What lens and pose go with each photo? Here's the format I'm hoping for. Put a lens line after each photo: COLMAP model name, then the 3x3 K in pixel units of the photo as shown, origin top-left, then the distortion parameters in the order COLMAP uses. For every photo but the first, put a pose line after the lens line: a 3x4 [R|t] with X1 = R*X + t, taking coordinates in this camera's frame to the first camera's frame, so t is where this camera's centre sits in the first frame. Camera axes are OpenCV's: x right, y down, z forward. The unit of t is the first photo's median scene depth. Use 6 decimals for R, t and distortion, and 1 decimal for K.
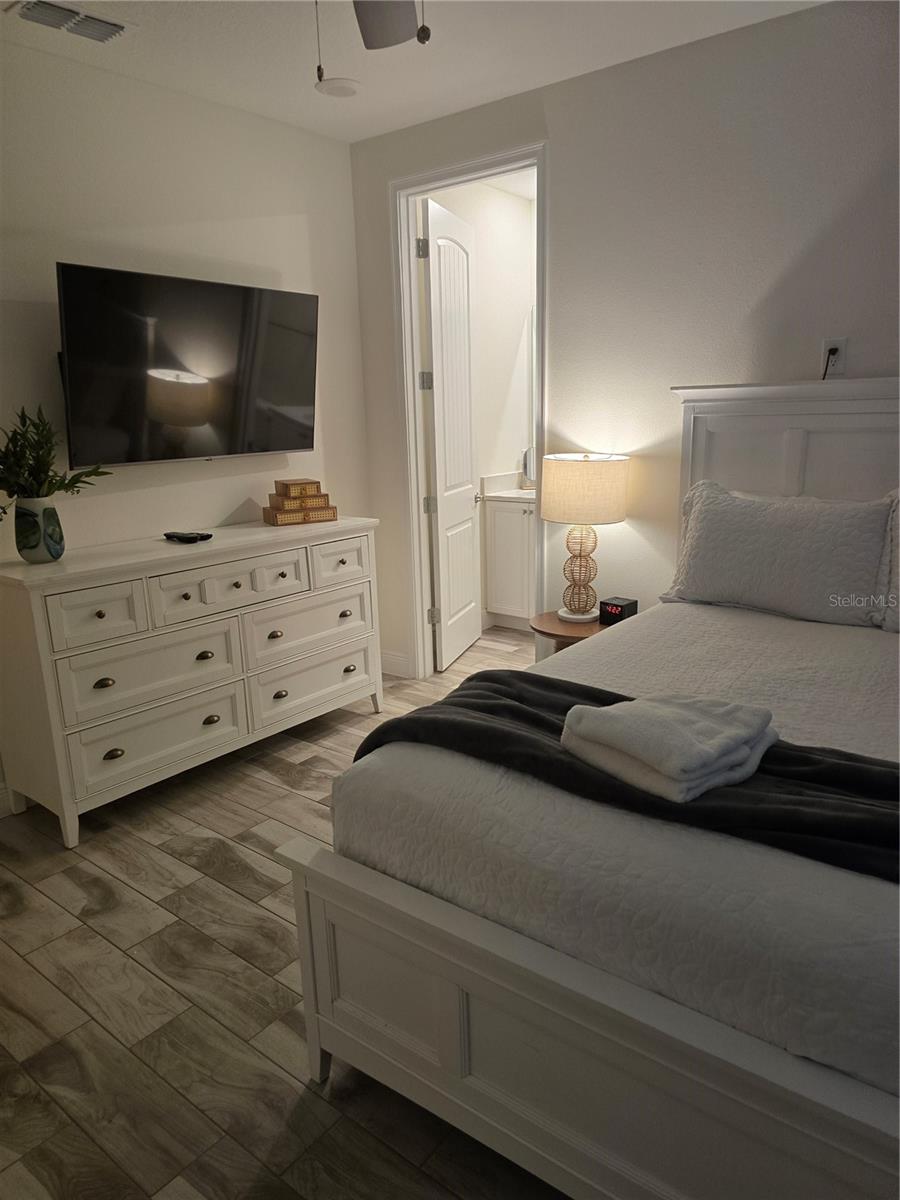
lens RADIAL K [[804.9, 0, 450.8], [0, 804.9, 593.4], [0, 0, 1]] dist [0.003484, -0.012676]
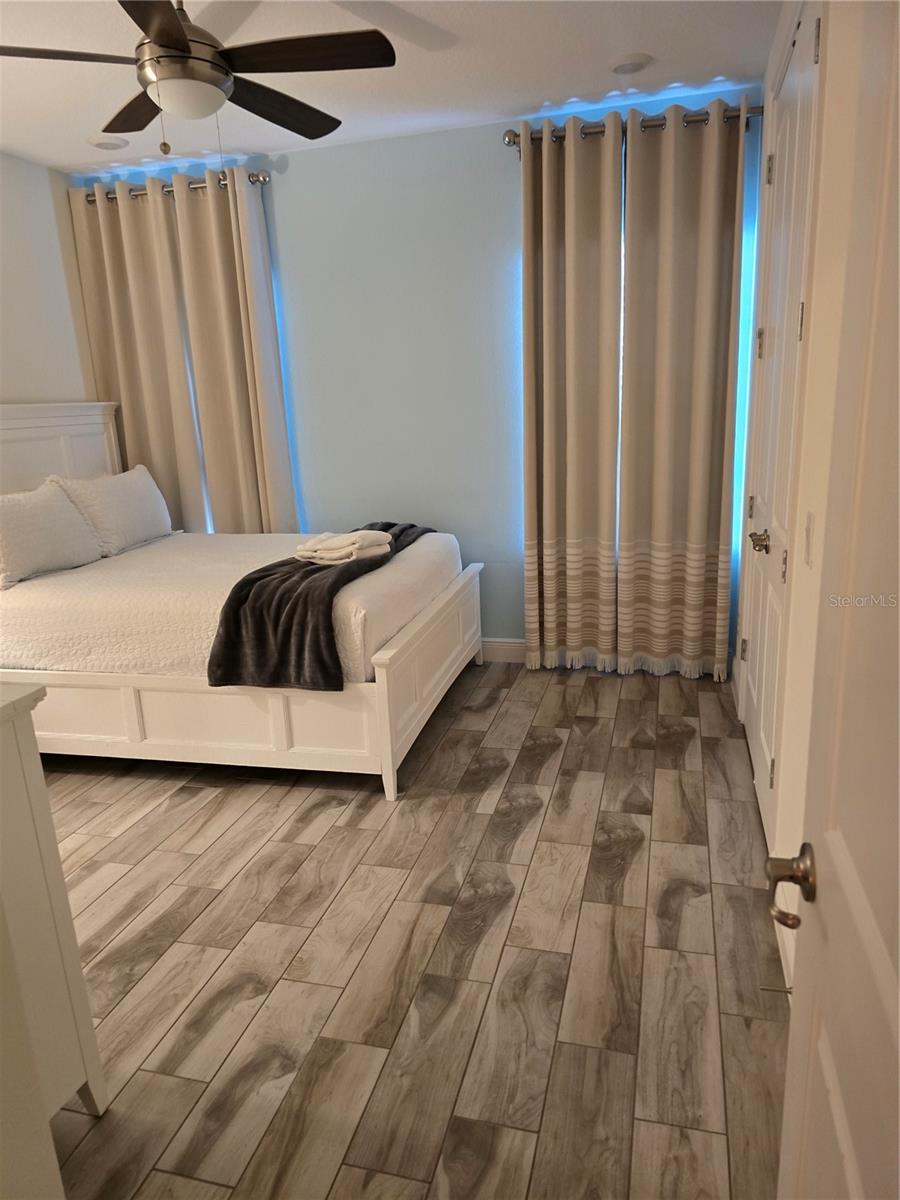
lens RADIAL K [[804.9, 0, 450.1], [0, 804.9, 606.5], [0, 0, 1]] dist [0.003484, -0.012676]
pose [[-0.381174, -0.197743, 0.903108, -1.274317], [0.268132, 0.911224, 0.312691, -0.197278], [-0.884766, 0.361342, -0.294314, 0.964820]]
